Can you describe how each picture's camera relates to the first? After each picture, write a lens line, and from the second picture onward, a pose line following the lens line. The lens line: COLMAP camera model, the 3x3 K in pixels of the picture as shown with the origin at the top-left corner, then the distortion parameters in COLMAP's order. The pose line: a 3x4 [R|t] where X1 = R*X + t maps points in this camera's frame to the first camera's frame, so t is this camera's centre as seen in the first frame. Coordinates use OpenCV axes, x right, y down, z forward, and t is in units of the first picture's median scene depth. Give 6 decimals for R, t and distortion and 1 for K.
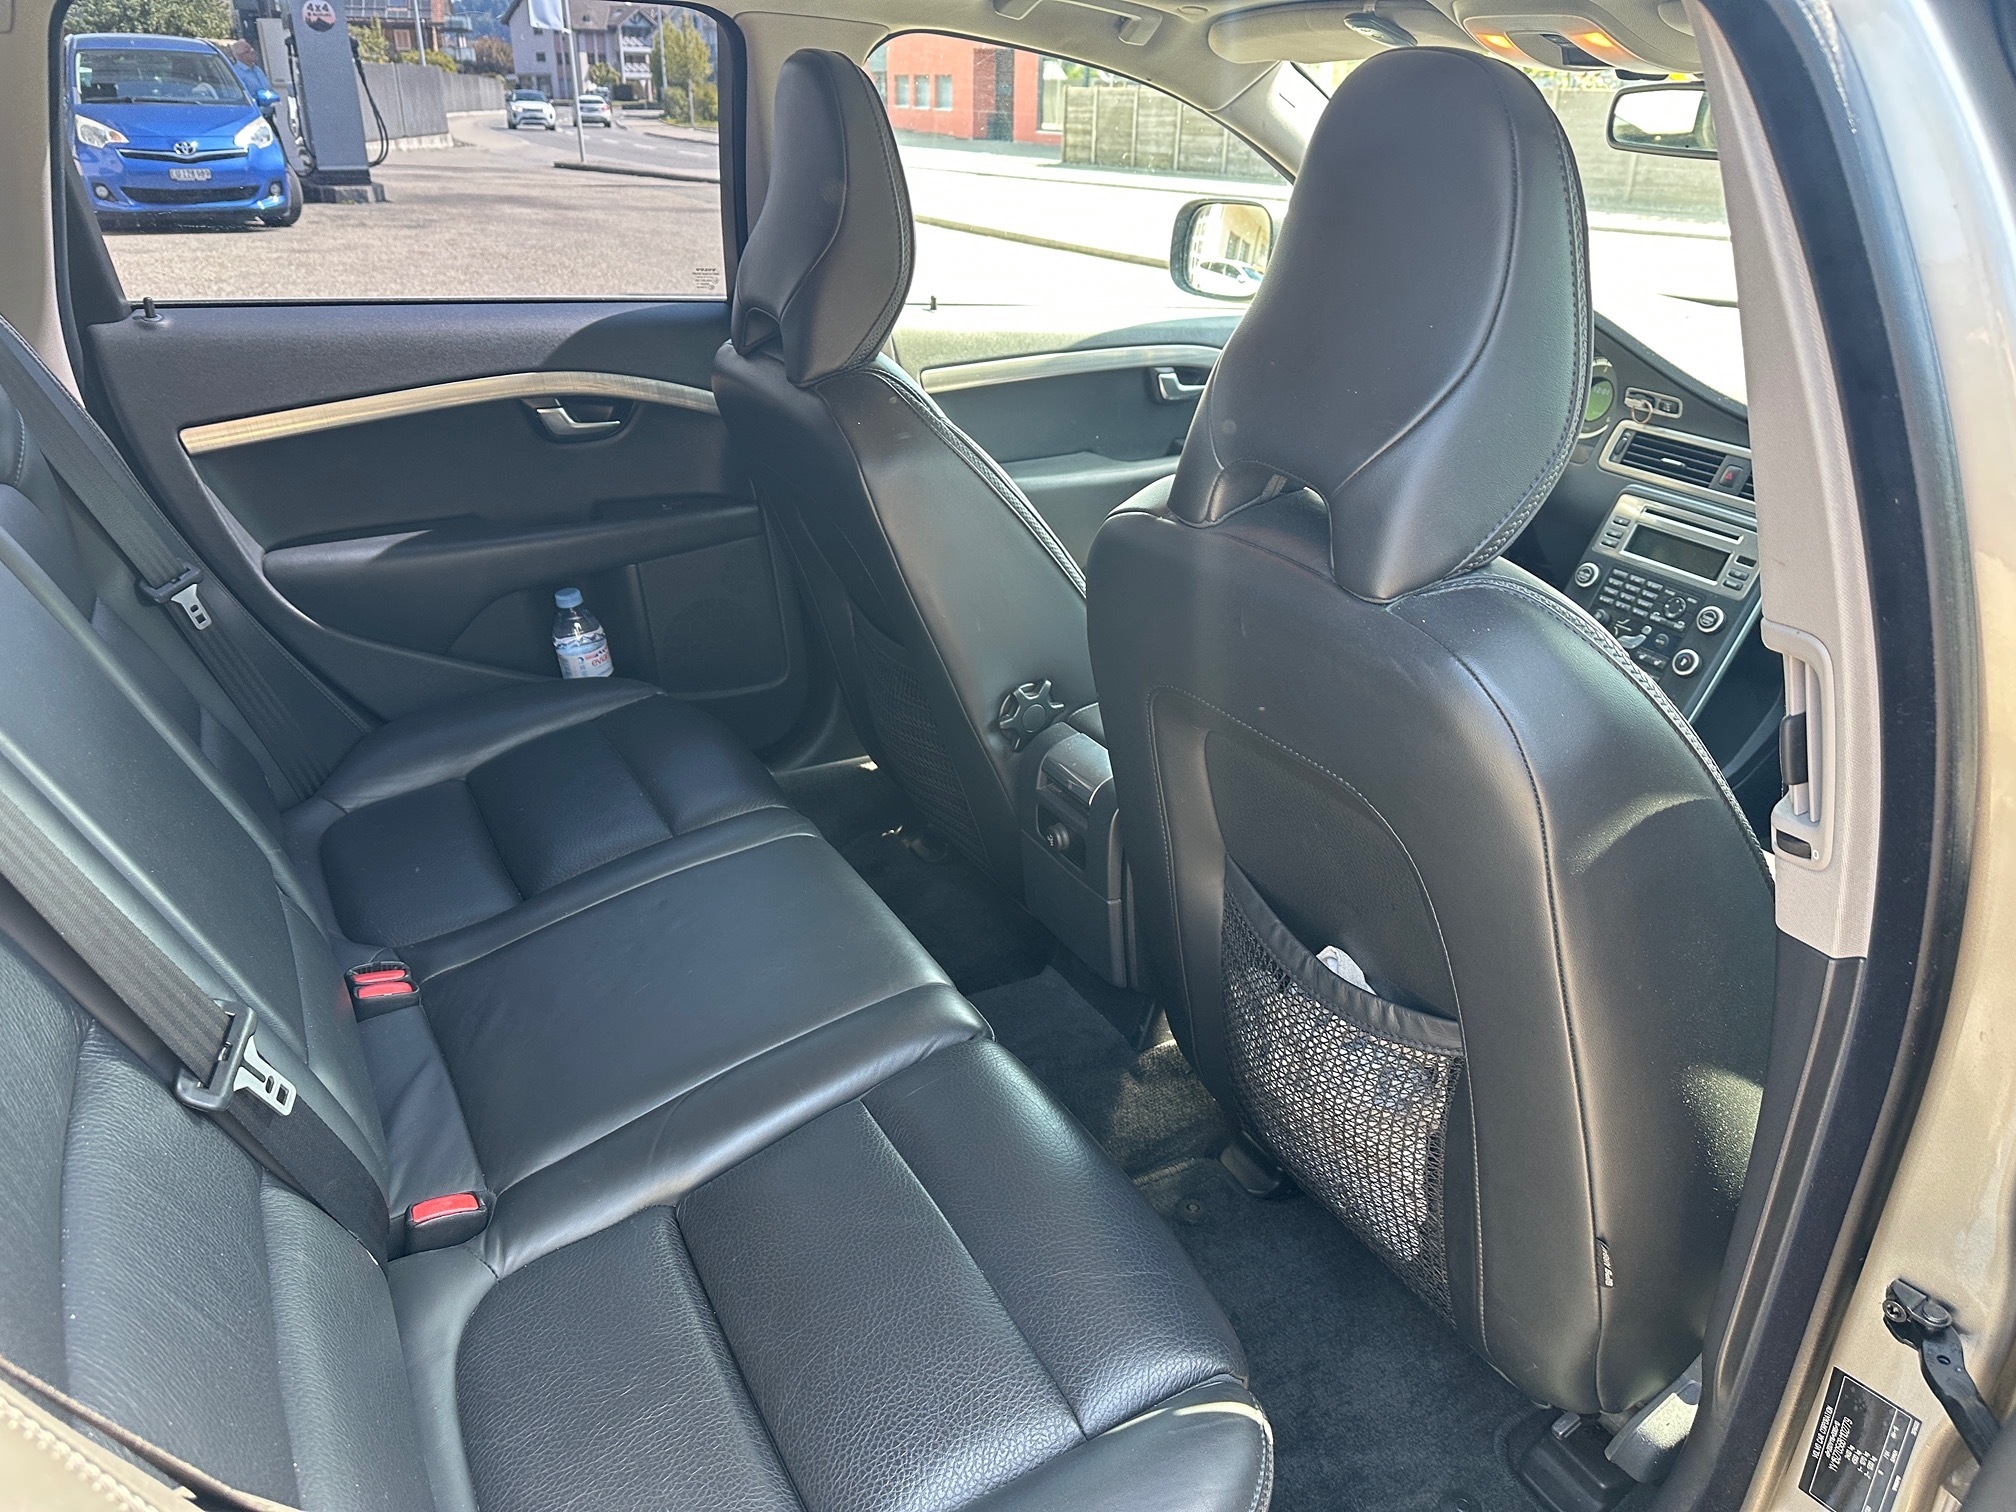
lens RADIAL K [[1419.8, 0, 1004.7], [0, 1419.8, 760.8], [0, 0, 1]] dist [0.034611, -0.041959]
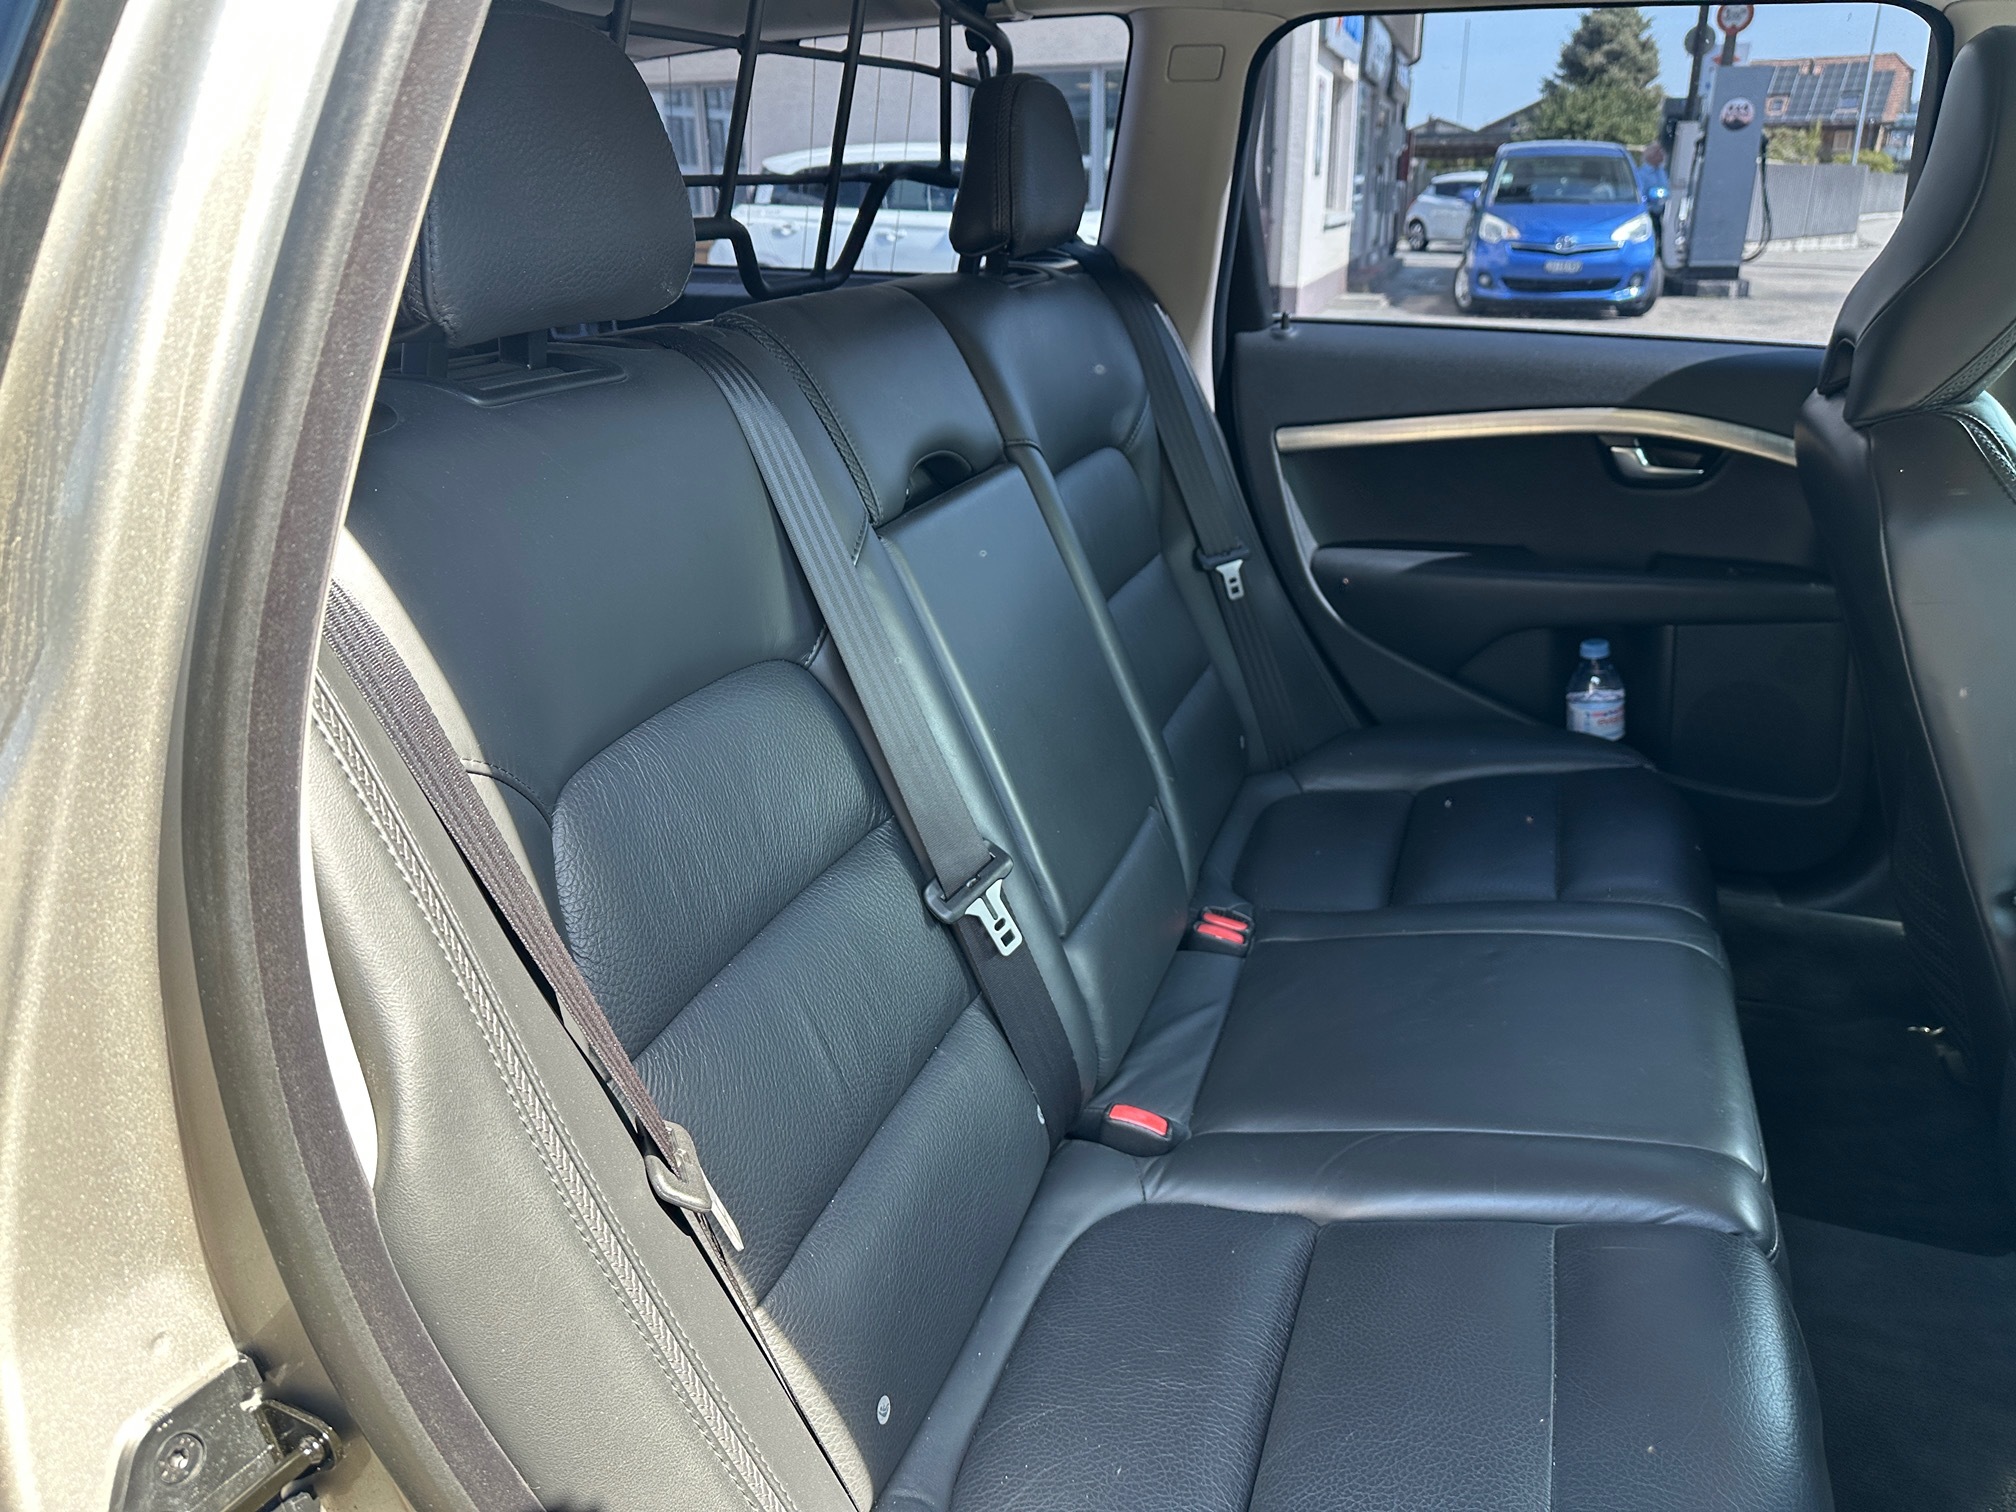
lens RADIAL K [[1419.8, 0, 996.9], [0, 1419.8, 759.5], [0, 0, 1]] dist [0.034611, -0.041959]
pose [[0.651511, 0.252026, -0.715553, 0.130836], [-0.296901, 0.952679, 0.065215, 0.011053], [0.698128, 0.169960, 0.695507, 0.079970]]
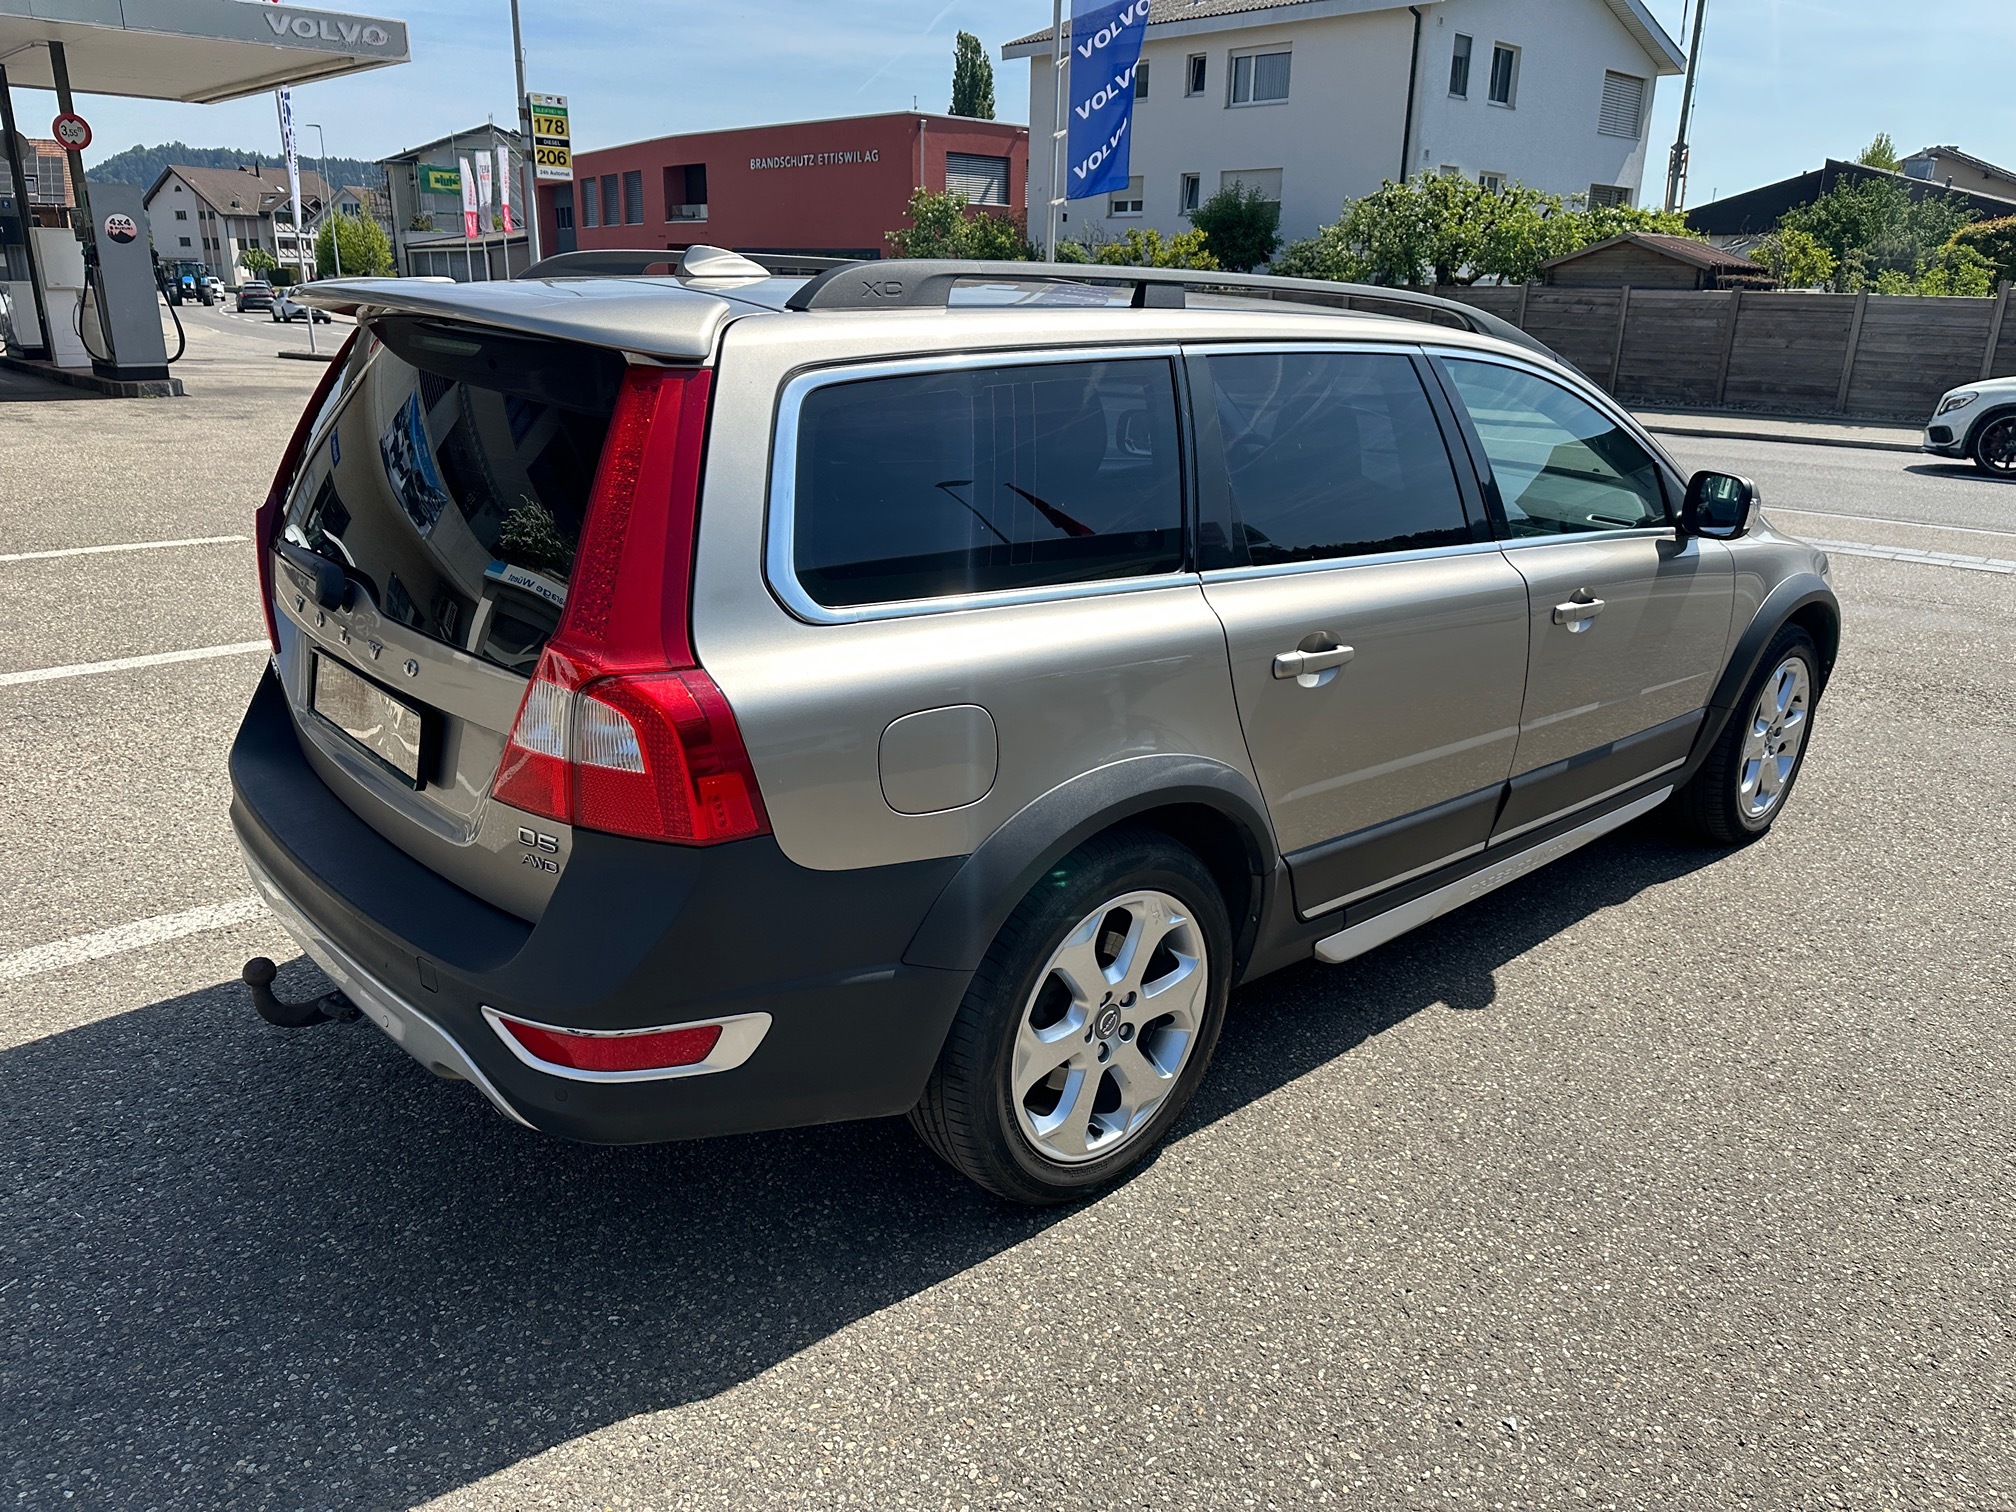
lens RADIAL K [[1419.8, 0, 1011.2], [0, 1419.8, 744.5], [0, 0, 1]] dist [0.034611, -0.041959]
pose [[0.974626, -0.066226, 0.213819, -0.645165], [0.091516, 0.989640, -0.110627, 0.380378], [-0.204277, 0.127387, 0.970589, -1.159094]]
